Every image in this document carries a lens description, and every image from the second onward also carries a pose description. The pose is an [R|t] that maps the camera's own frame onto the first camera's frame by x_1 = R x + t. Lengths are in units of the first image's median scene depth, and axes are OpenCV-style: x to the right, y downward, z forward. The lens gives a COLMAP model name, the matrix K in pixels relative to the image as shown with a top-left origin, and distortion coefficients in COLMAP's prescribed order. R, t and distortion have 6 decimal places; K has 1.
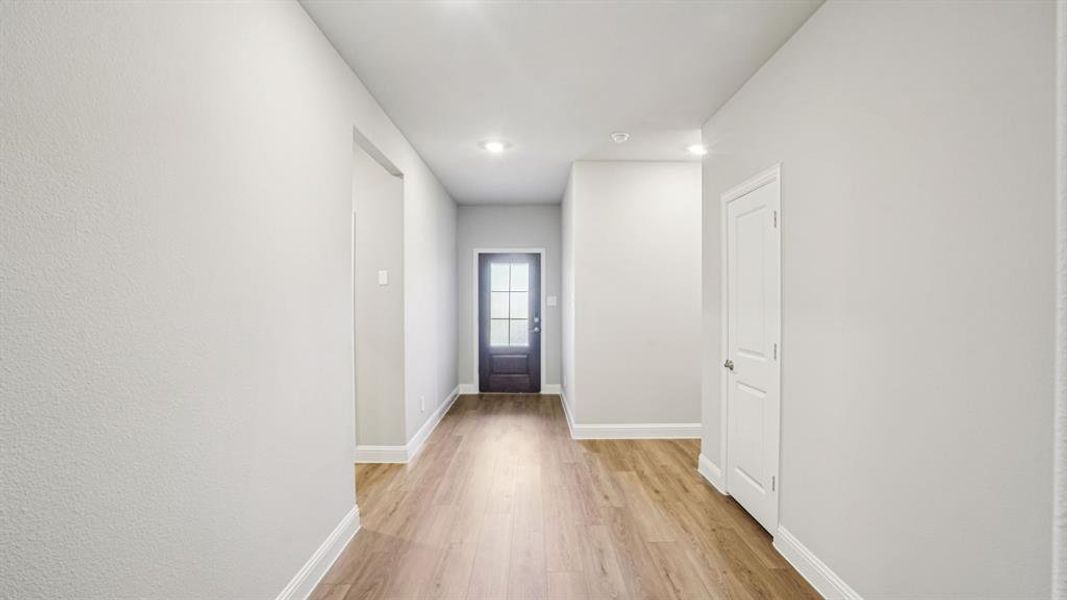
lens RADIAL K [[500.3, 0, 533.5], [0, 500.3, 300.0], [0, 0, 1]] dist [0.003744, 0.000033]
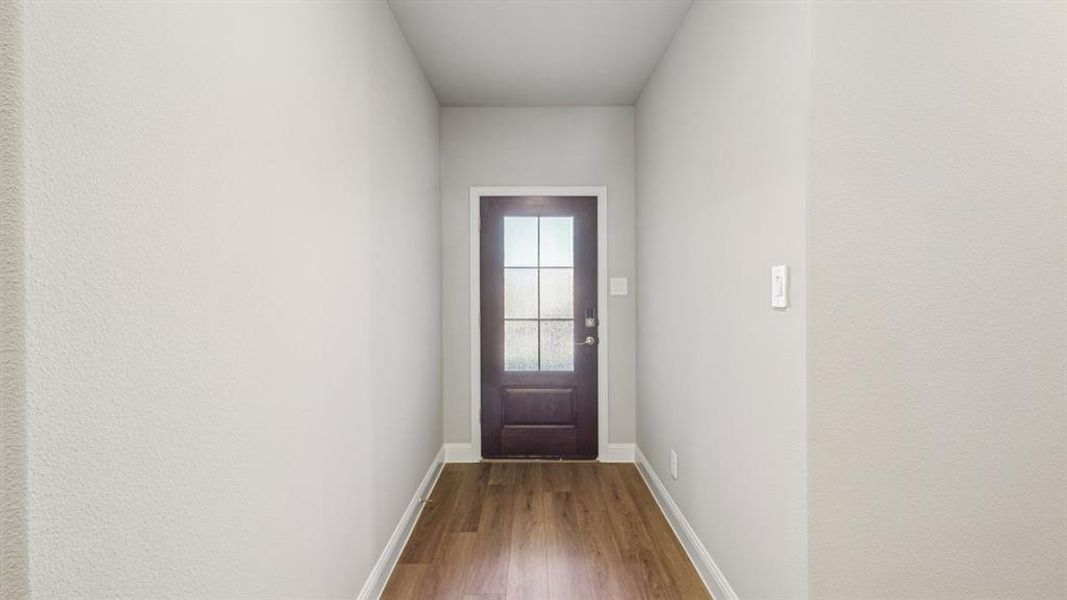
lens RADIAL K [[500.3, 0, 533.5], [0, 500.3, 300.0], [0, 0, 1]] dist [0.003744, 0.000033]
pose [[0.999971, 0.002842, 0.007115, -0.057766], [-0.003010, 0.999717, 0.023616, 0.004265], [-0.007046, -0.023636, 0.999696, 0.472295]]
